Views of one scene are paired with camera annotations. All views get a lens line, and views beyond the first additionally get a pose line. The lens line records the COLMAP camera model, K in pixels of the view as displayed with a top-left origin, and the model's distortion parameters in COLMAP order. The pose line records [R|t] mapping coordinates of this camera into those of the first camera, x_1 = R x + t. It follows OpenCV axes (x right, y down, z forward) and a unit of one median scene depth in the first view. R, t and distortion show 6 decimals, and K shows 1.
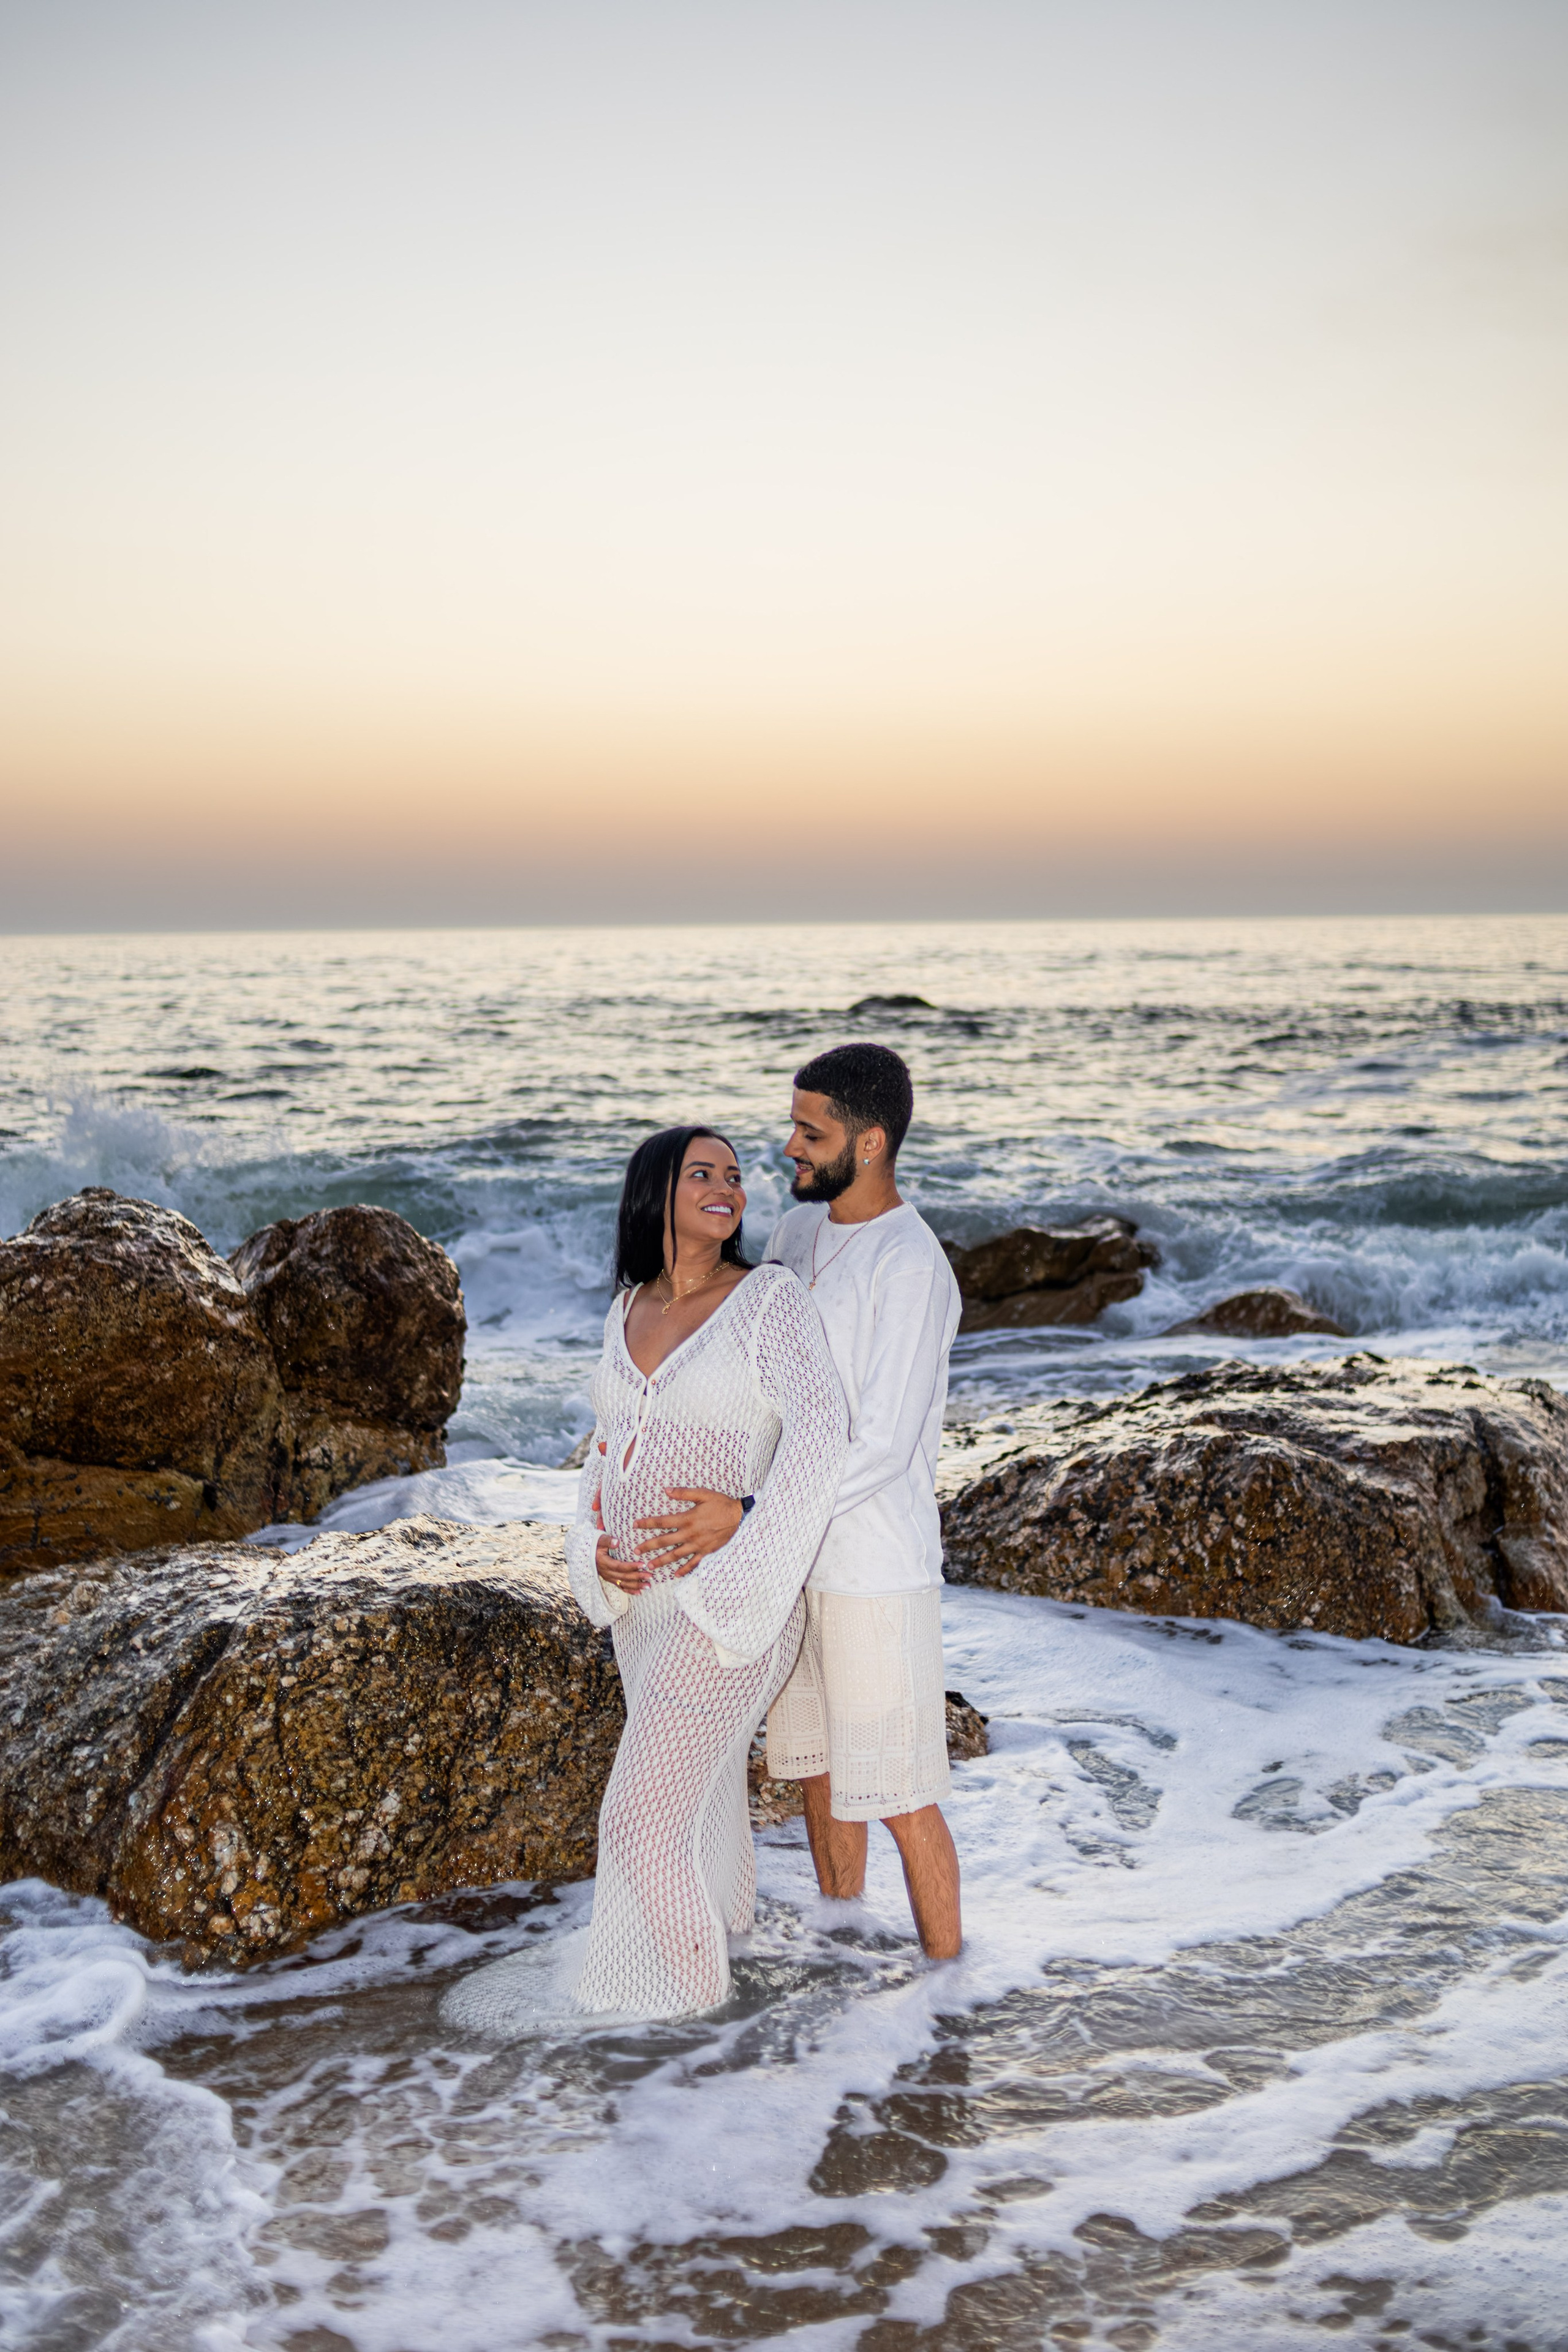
lens RADIAL K [[2326.0, 0, 784.0], [0, 2326.0, 1176.0], [0, 0, 1]] dist [-0.000258, 0.017232]
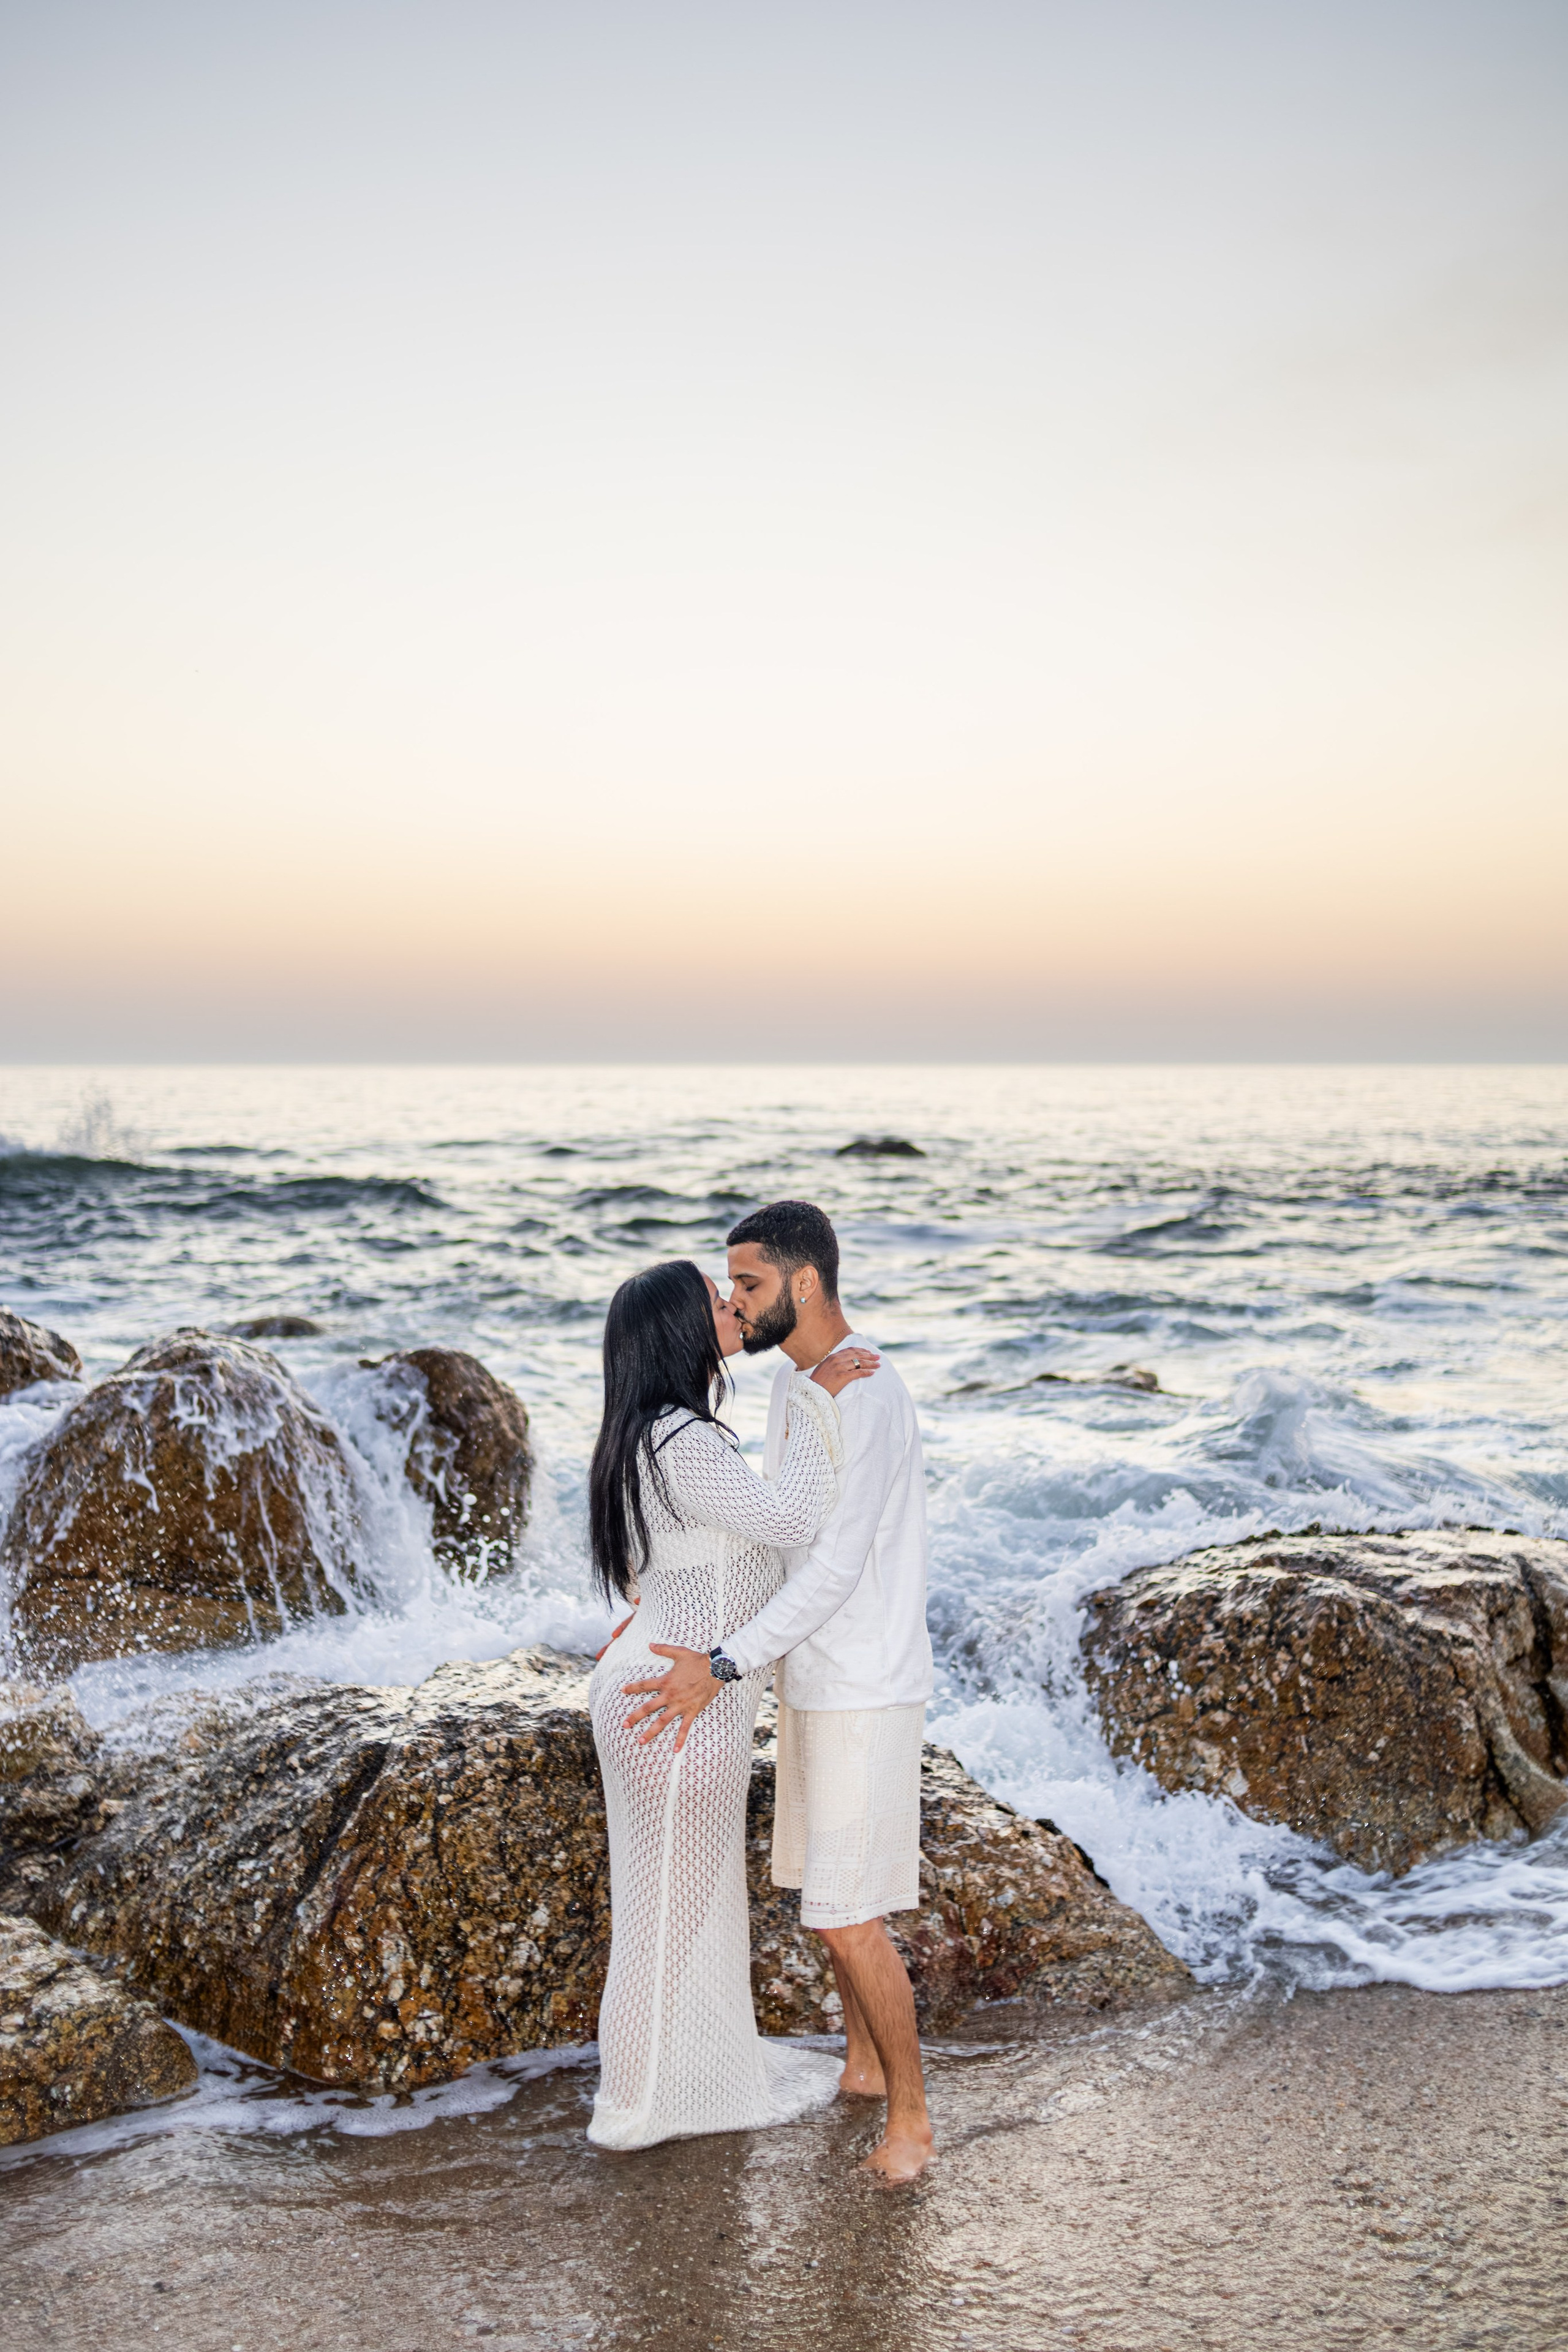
lens RADIAL K [[2338.2, 0, 784.0], [0, 2338.2, 1176.0], [0, 0, 1]] dist [0.004989, 0.015127]
pose [[0.999846, 0.012408, 0.012393, -0.070281], [-0.011648, 0.998155, -0.059592, -0.004522], [-0.013110, 0.059439, 0.998146, -0.079555]]
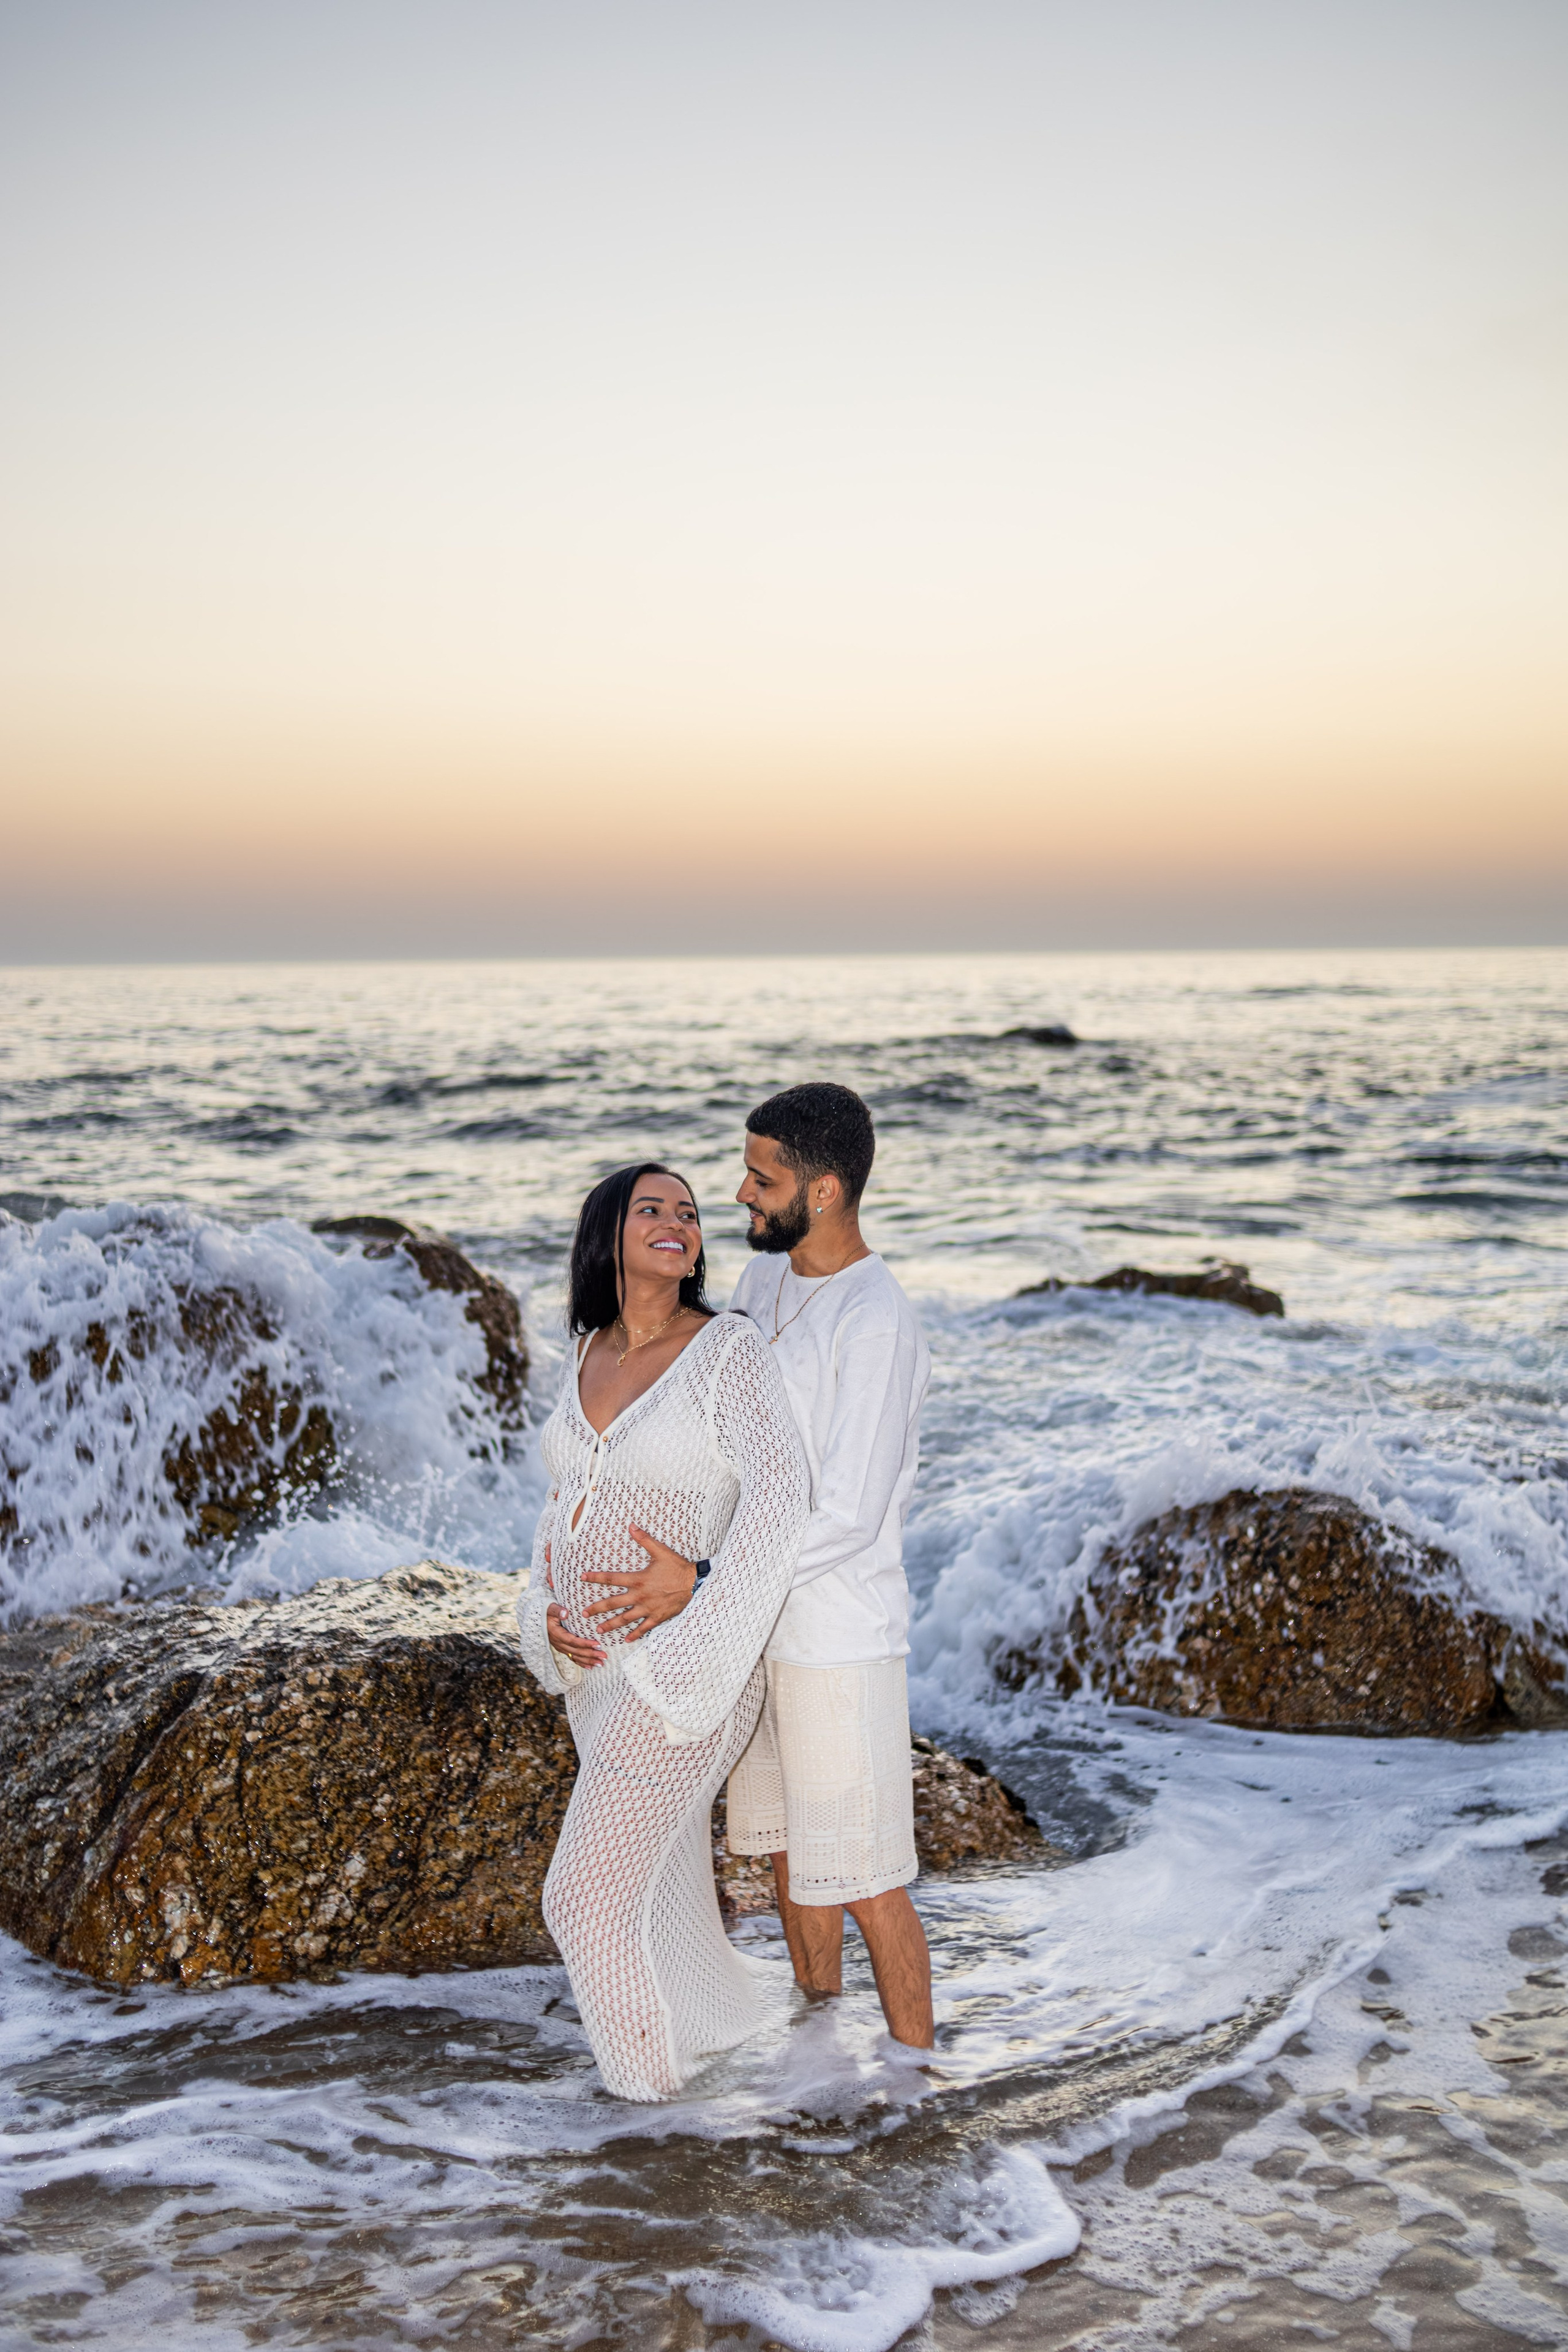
lens RADIAL K [[2331.3, 0, 784.0], [0, 2331.3, 1176.0], [0, 0, 1]] dist [-0.007088, 0.033650]
pose [[0.997632, 0.007726, -0.068346, 0.066101], [-0.008624, 0.999880, -0.012862, -0.004185], [0.068238, 0.013421, 0.997579, 0.045376]]
